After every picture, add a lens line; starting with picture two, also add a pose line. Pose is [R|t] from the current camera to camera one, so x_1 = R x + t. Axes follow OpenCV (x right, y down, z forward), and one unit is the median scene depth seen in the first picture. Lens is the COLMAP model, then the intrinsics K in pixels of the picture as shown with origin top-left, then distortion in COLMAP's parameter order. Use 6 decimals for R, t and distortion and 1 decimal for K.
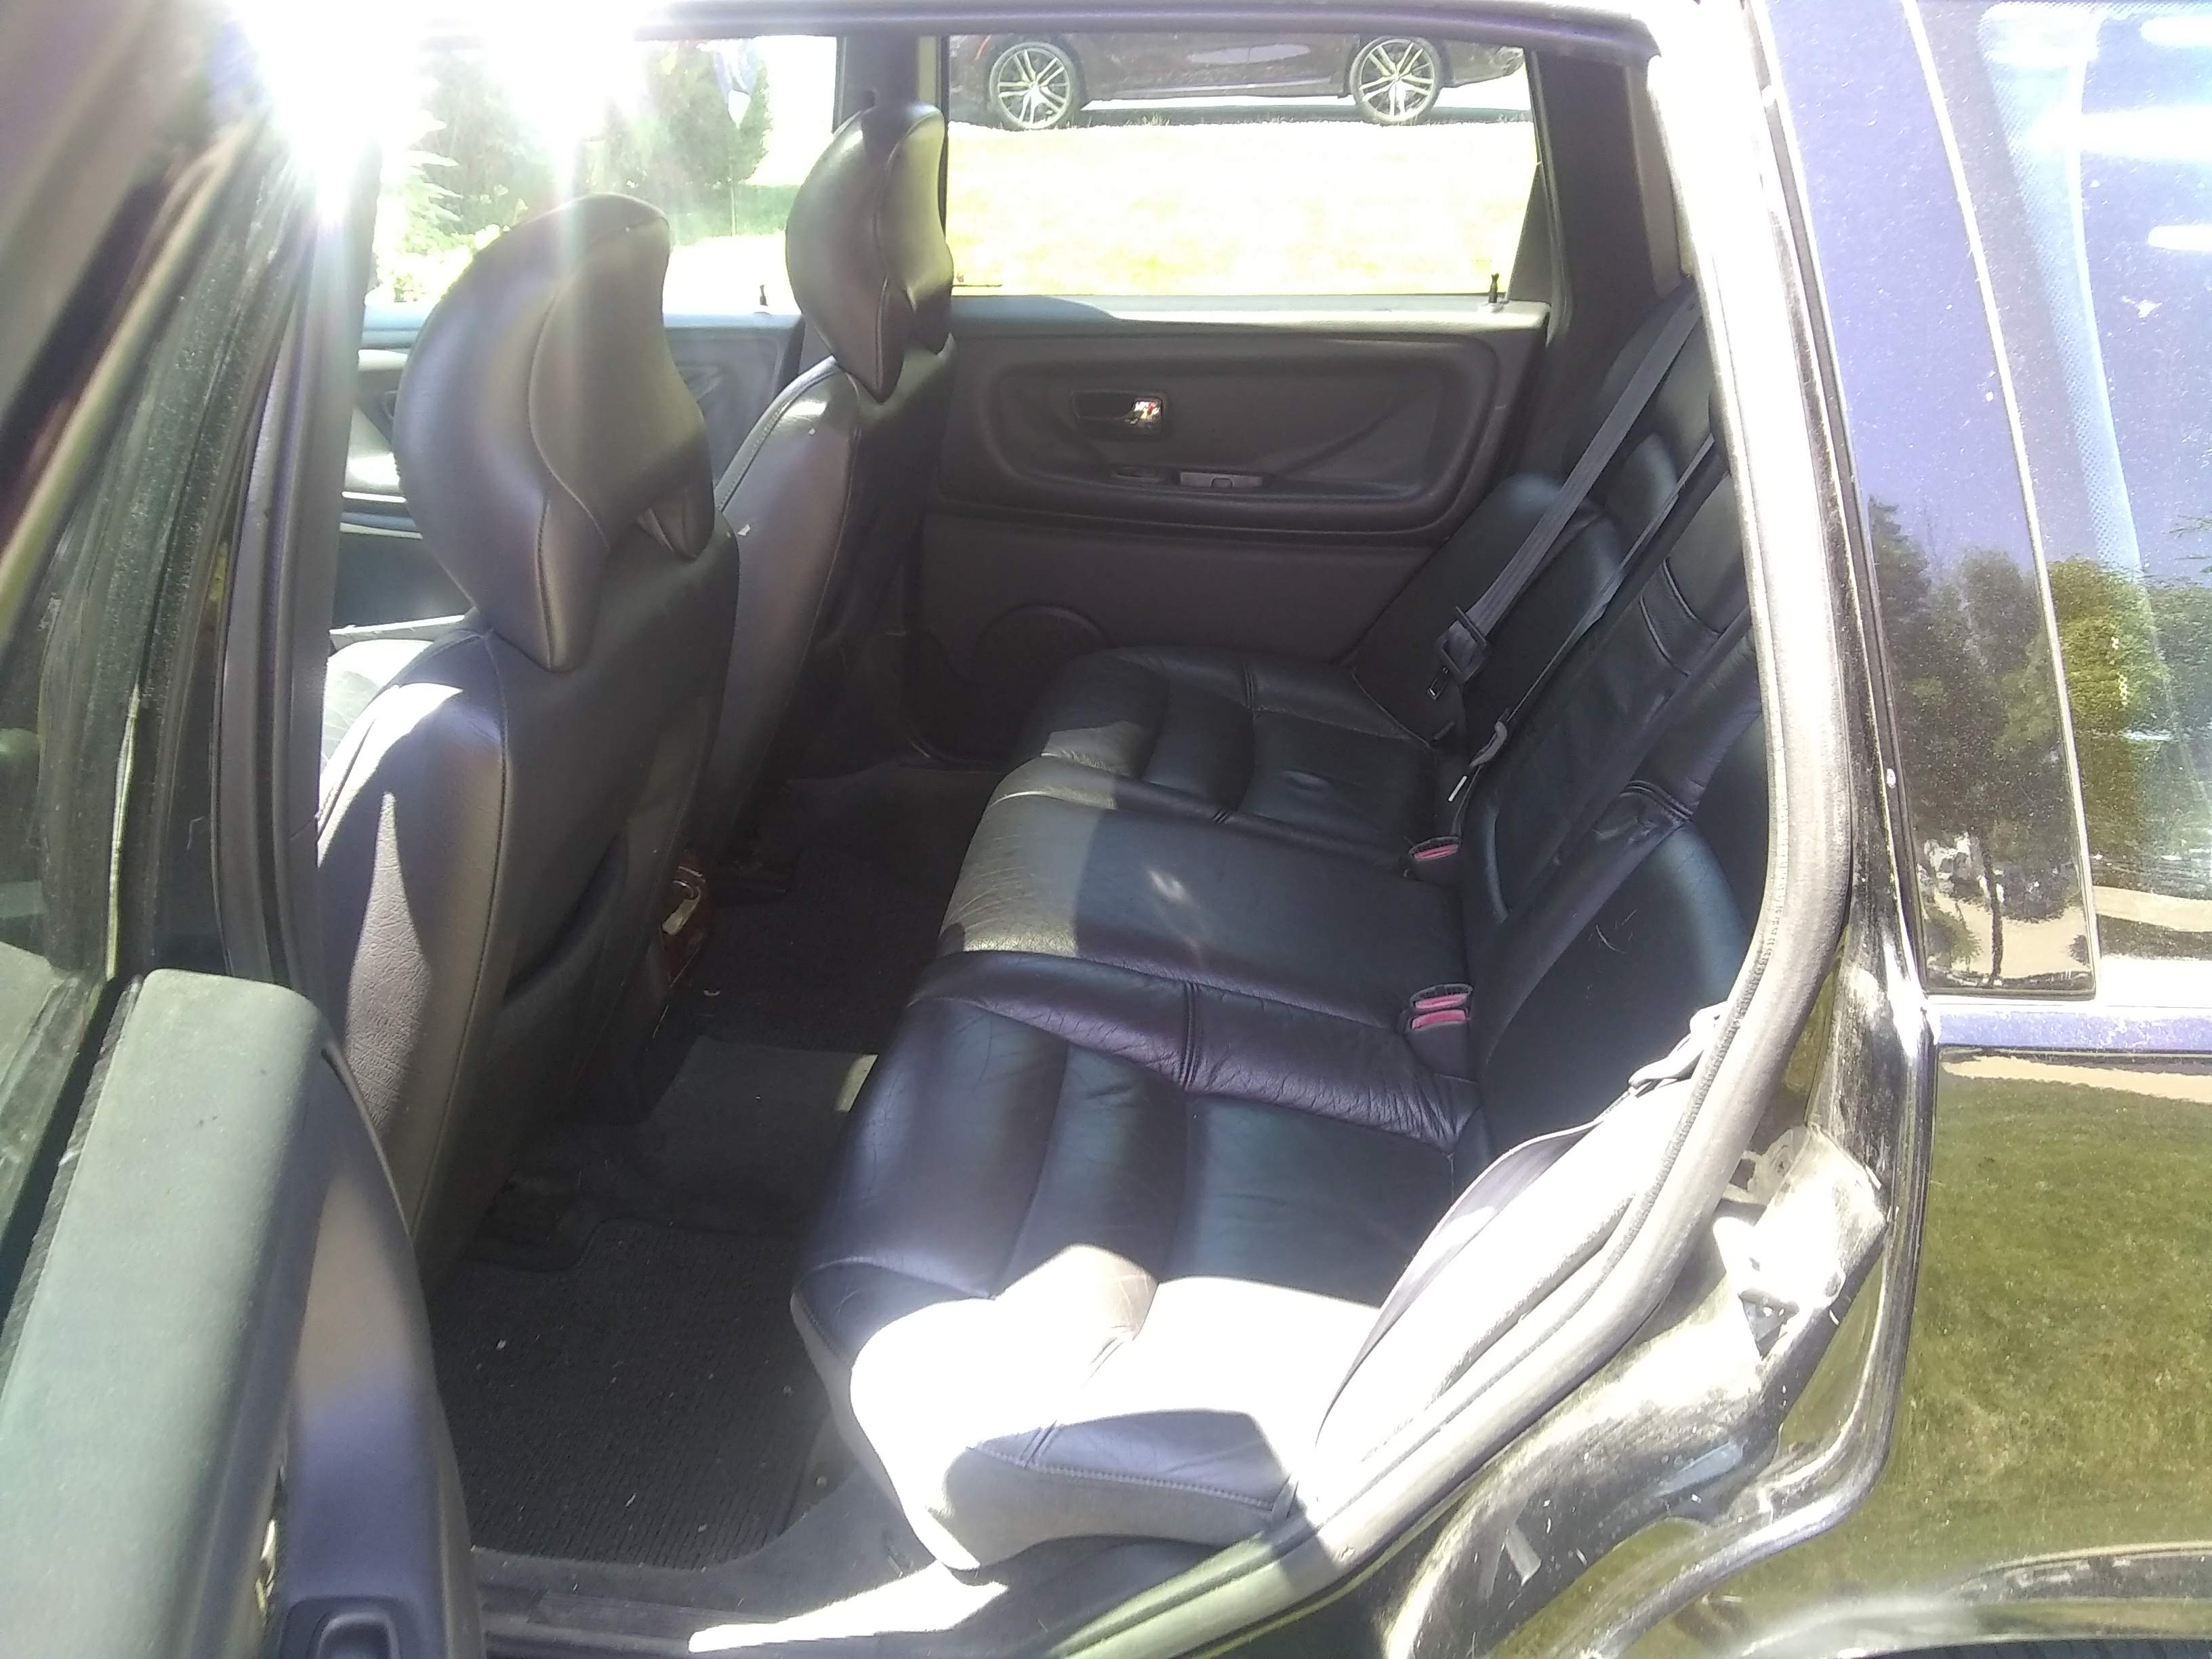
lens RADIAL K [[1973.9, 0, 1099.3], [0, 1973.9, 801.7], [0, 0, 1]] dist [0.140511, -0.195603]
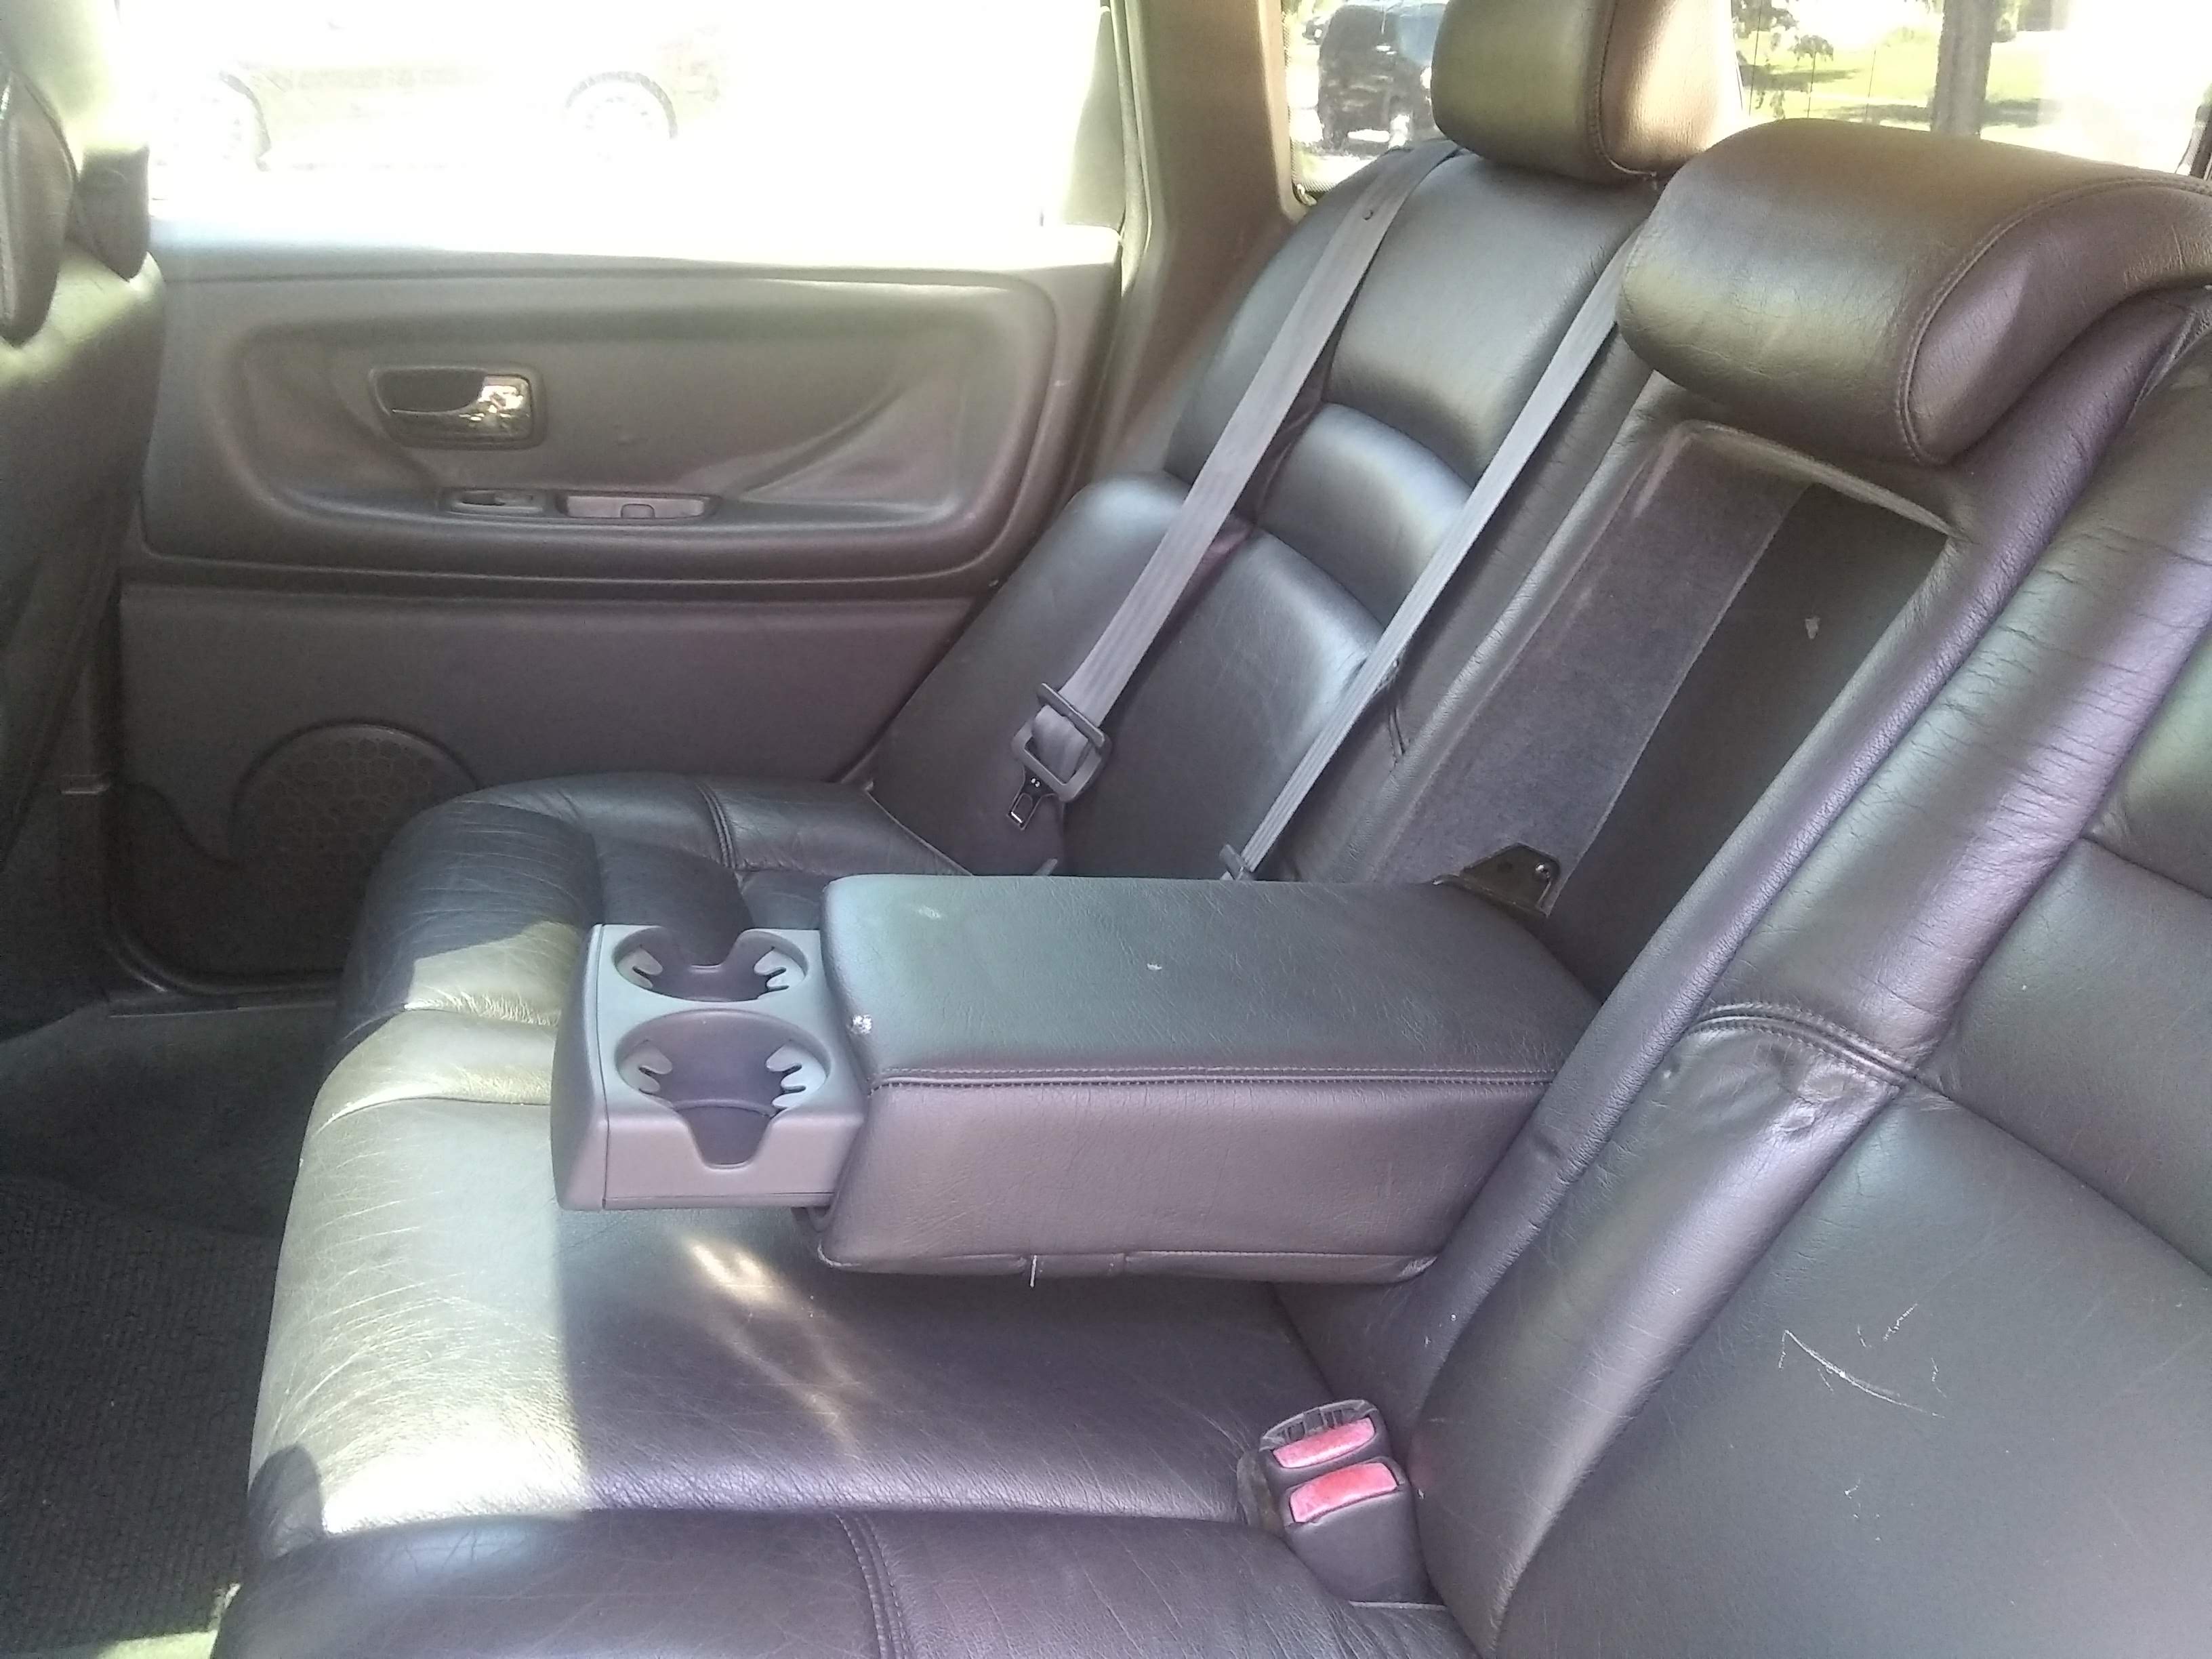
lens RADIAL K [[1995.1, 0, 1108.8], [0, 1995.1, 813.5], [0, 0, 1]] dist [0.057178, -0.205850]
pose [[0.928382, -0.086563, 0.361404, -0.042580], [0.098290, 0.995057, -0.014154, -0.048147], [-0.358393, 0.048663, 0.932302, 0.415605]]
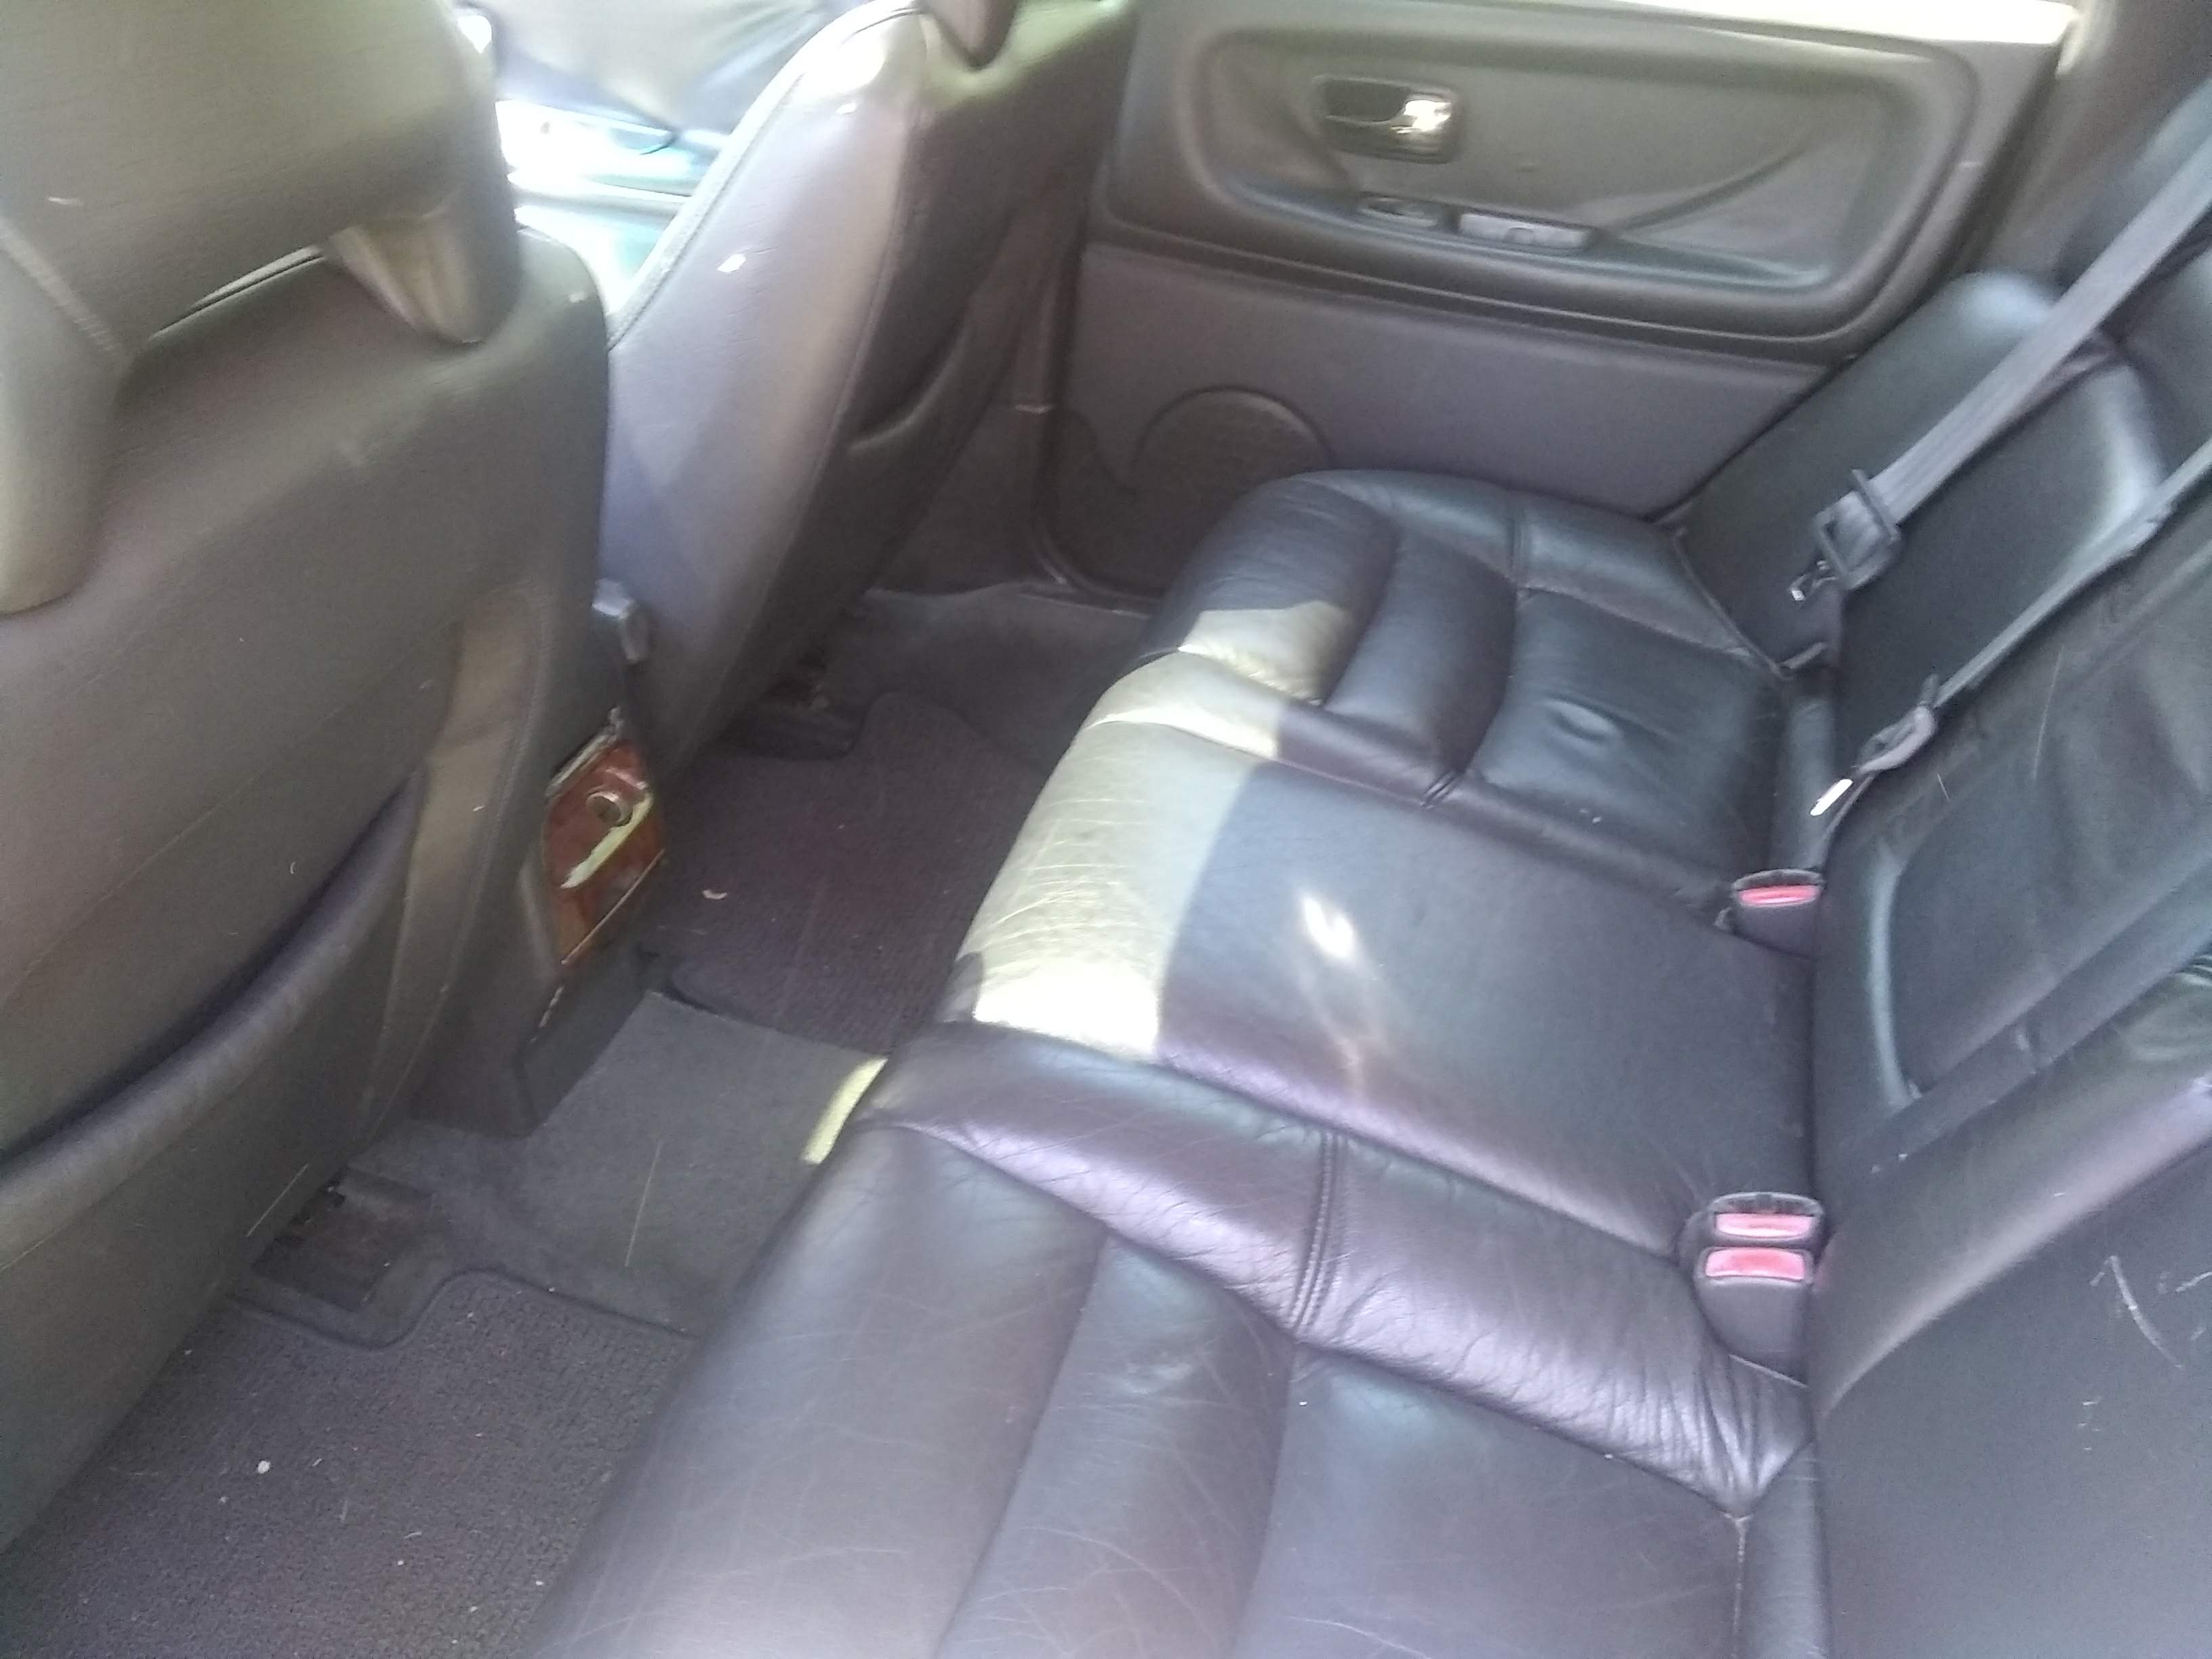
lens RADIAL K [[1995.1, 0, 1108.8], [0, 1995.1, 813.5], [0, 0, 1]] dist [0.057178, -0.205850]
pose [[0.986103, 0.125458, -0.108911, 0.025644], [-0.107334, 0.981466, 0.158759, -0.070703], [0.126810, -0.144863, 0.981292, 0.331450]]
